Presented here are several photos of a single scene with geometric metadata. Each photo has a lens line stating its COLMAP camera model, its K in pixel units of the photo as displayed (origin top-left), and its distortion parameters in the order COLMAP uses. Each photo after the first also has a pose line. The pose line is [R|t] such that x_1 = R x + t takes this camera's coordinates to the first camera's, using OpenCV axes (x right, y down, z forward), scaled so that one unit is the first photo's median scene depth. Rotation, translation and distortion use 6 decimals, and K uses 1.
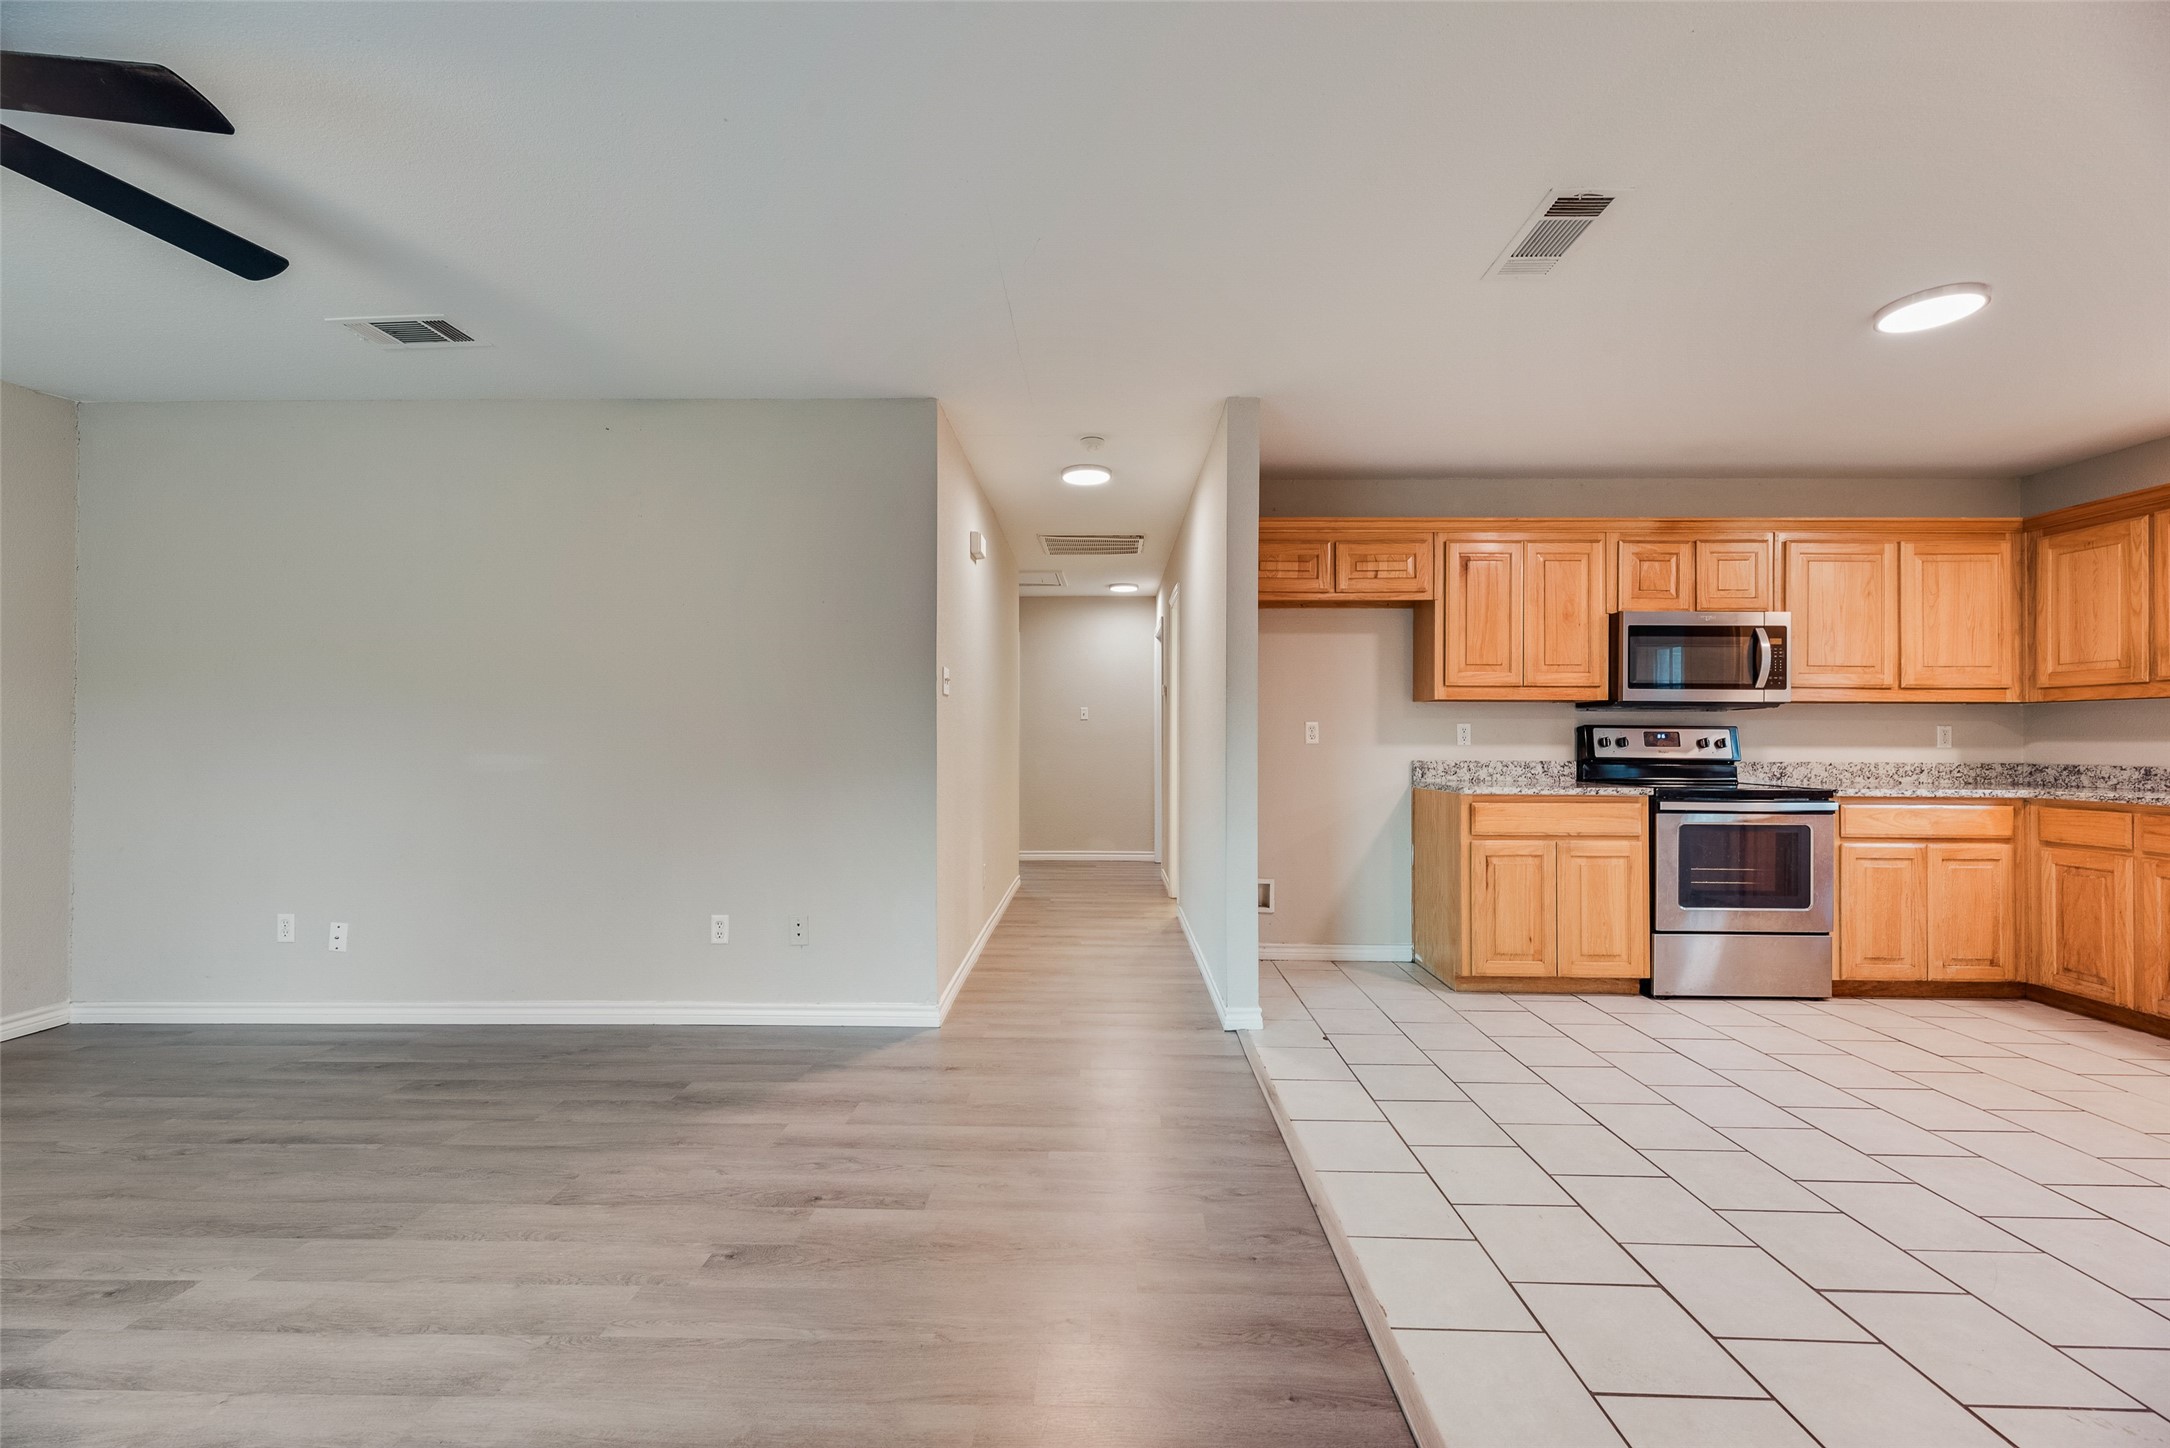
lens RADIAL K [[870.3, 0, 1083.5], [0, 870.3, 734.3], [0, 0, 1]] dist [0.000086, -0.000213]
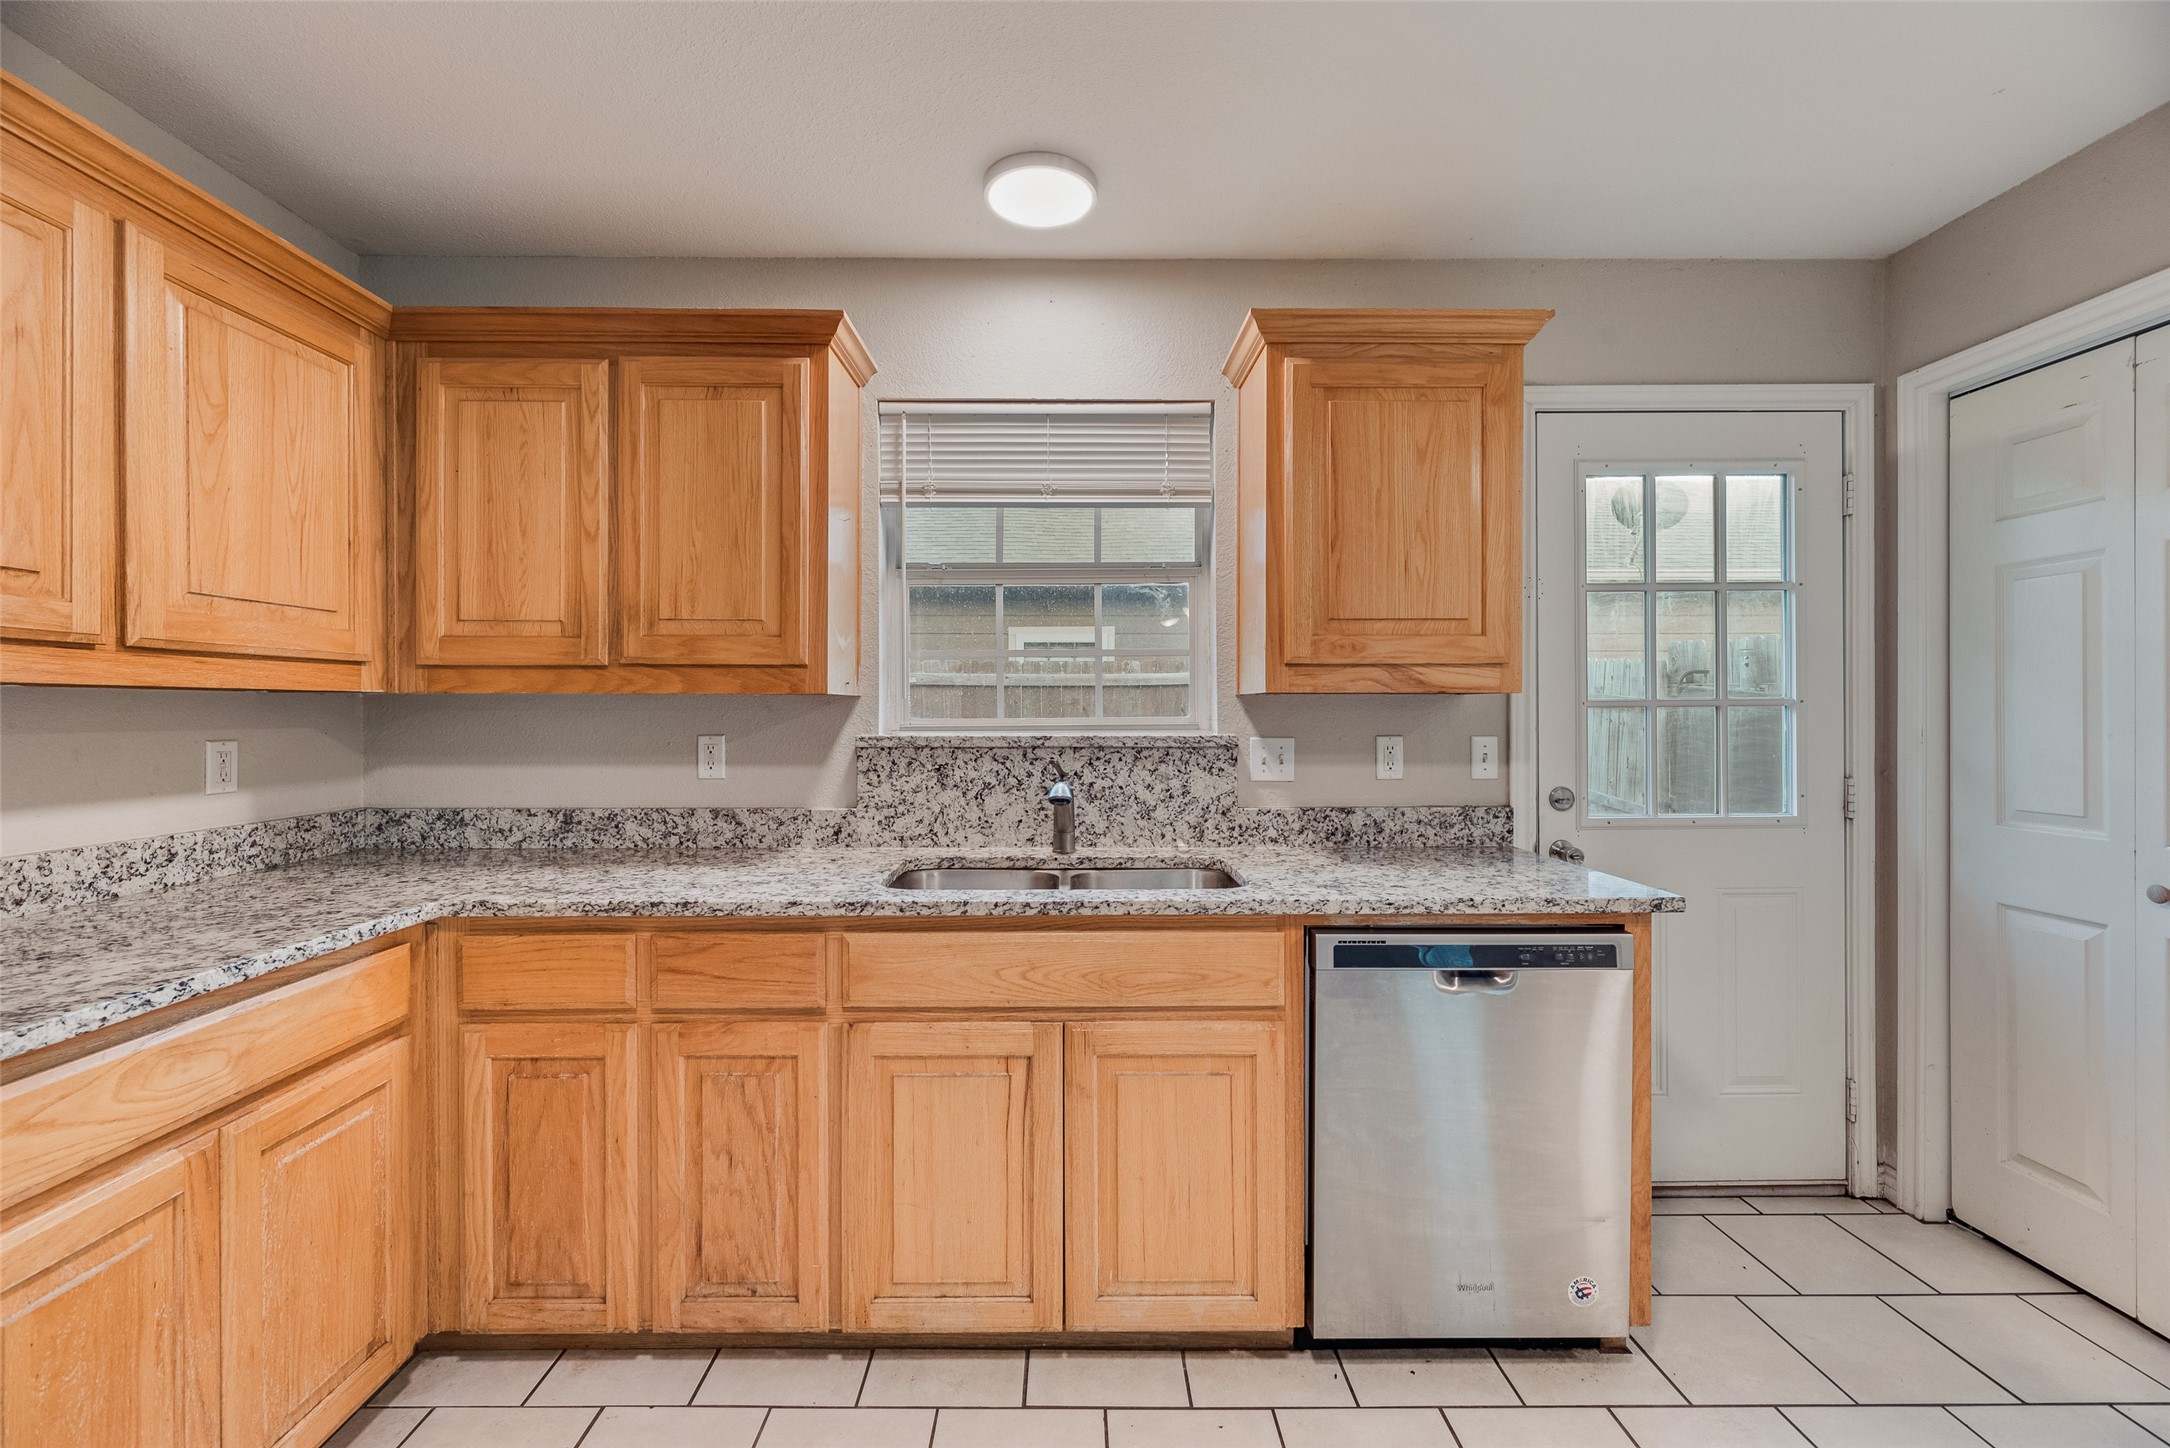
lens RADIAL K [[886.9, 0, 1068.7], [0, 886.9, 711.9], [0, 0, 1]] dist [0.001932, -0.000142]
pose [[-0.027670, -0.006972, 0.999593, 0.655817], [-0.007363, 0.999950, 0.006771, -0.036993], [-0.999590, -0.007173, -0.027720, 0.722846]]
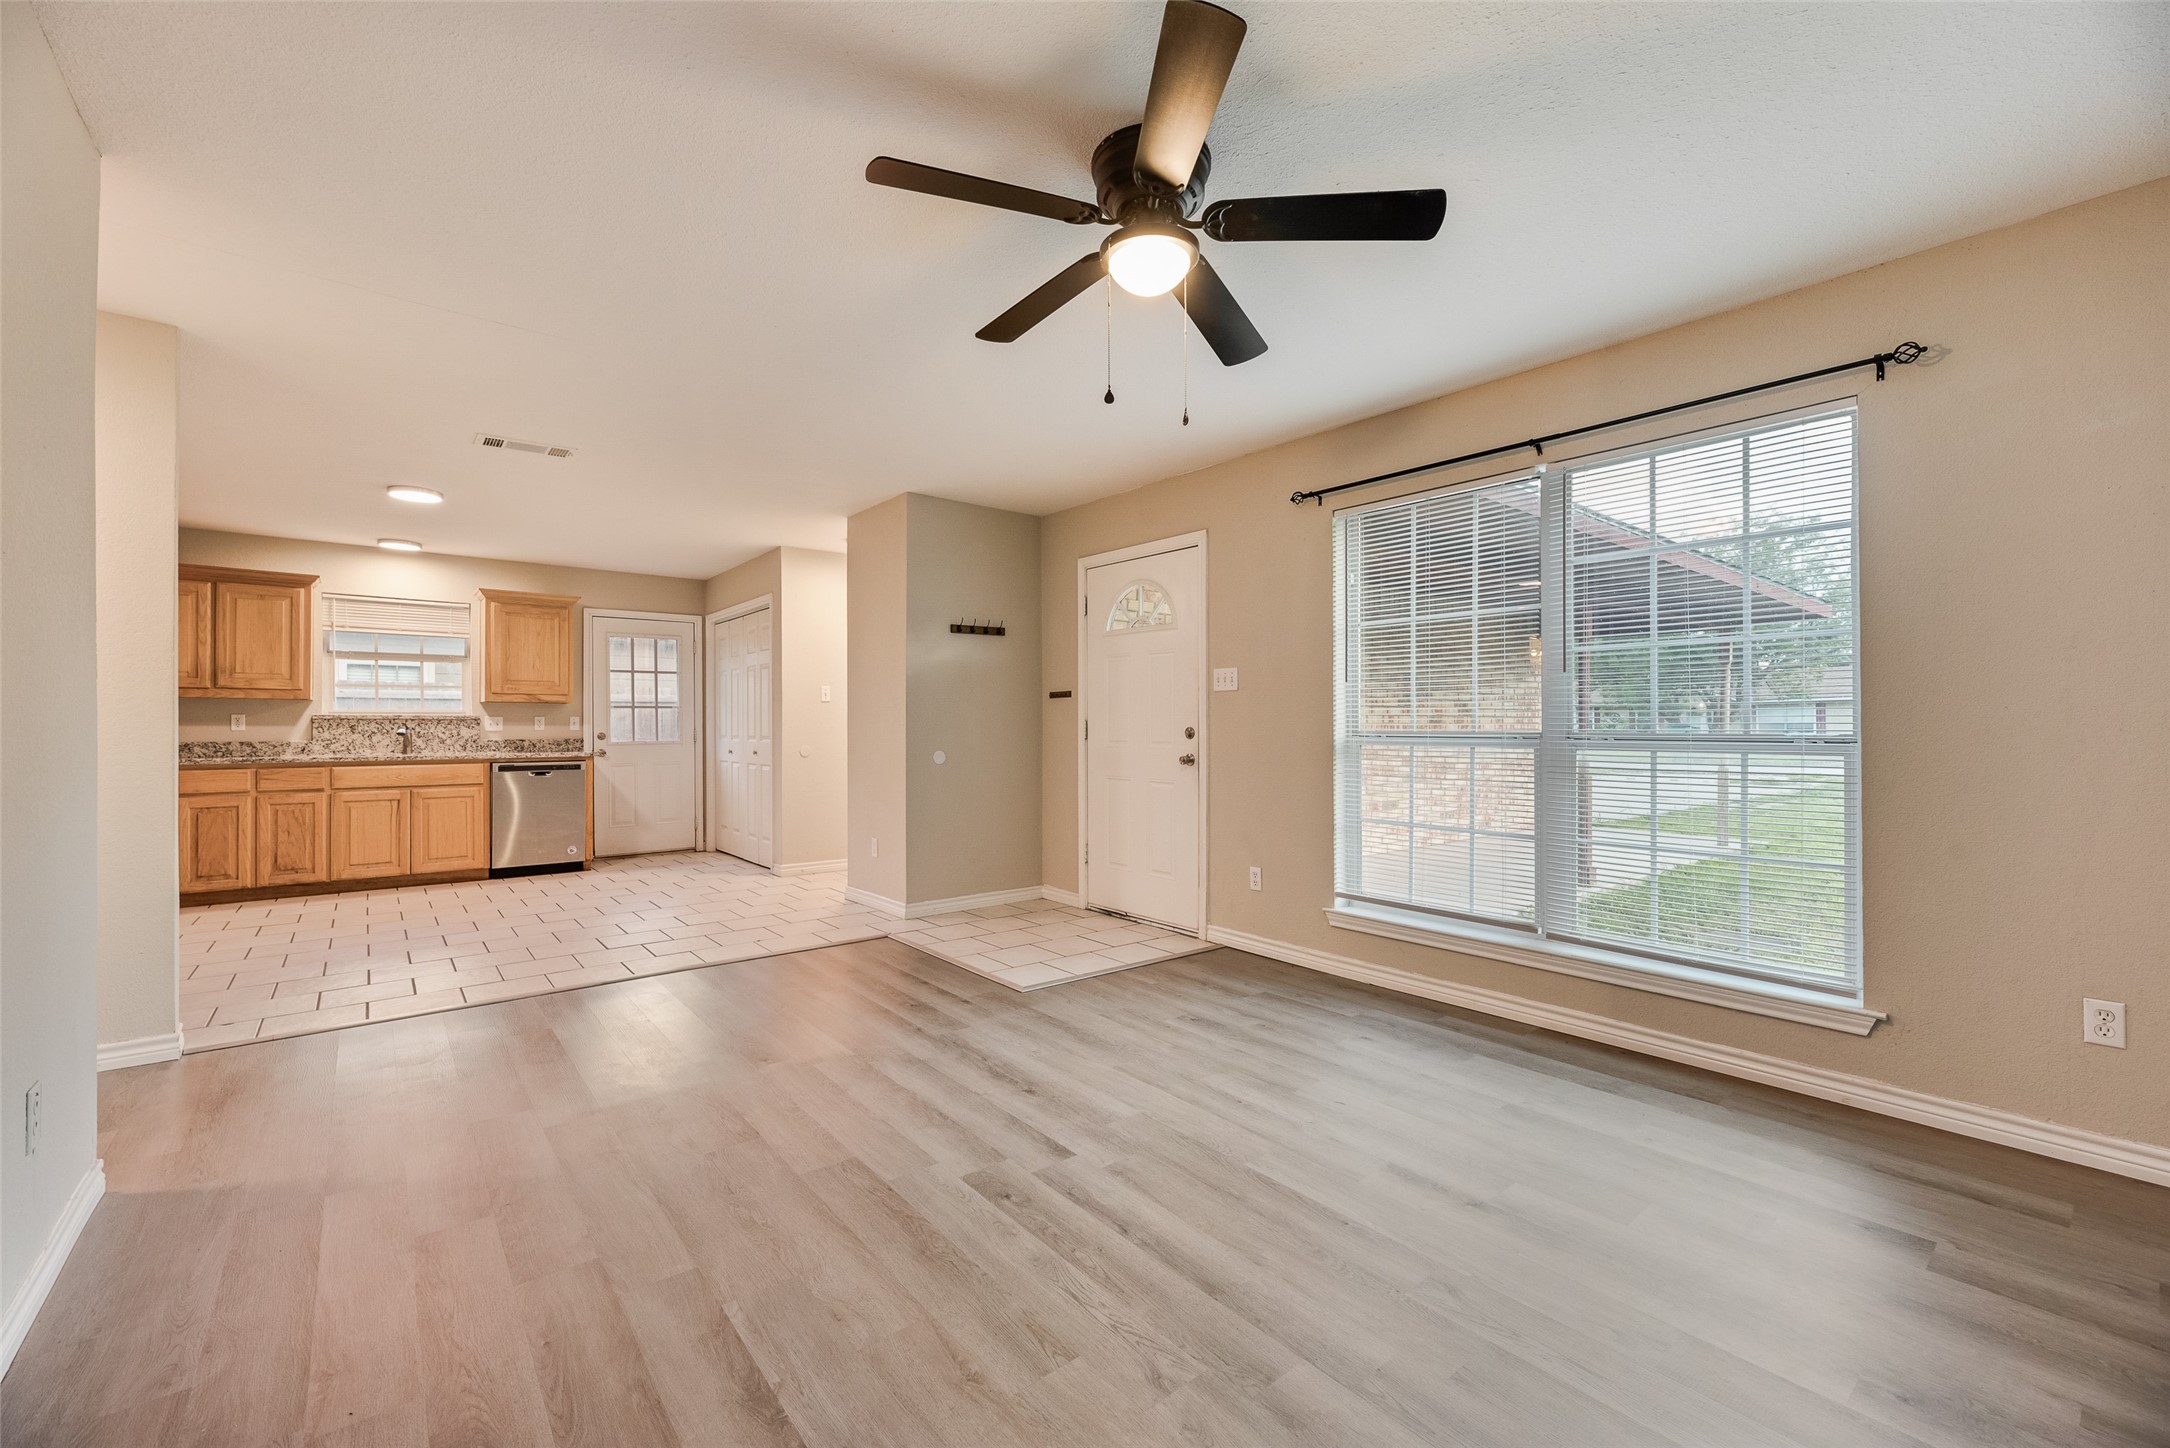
lens RADIAL K [[880.2, 0, 1085.0], [0, 880.2, 724.0], [0, 0, 1]] dist [0.000342, 0.000034]
pose [[-0.651517, 0.001238, 0.758633, -1.023198], [-0.006291, 0.999955, -0.007035, 0.006693], [-0.758608, -0.009356, -0.651480, 0.832538]]
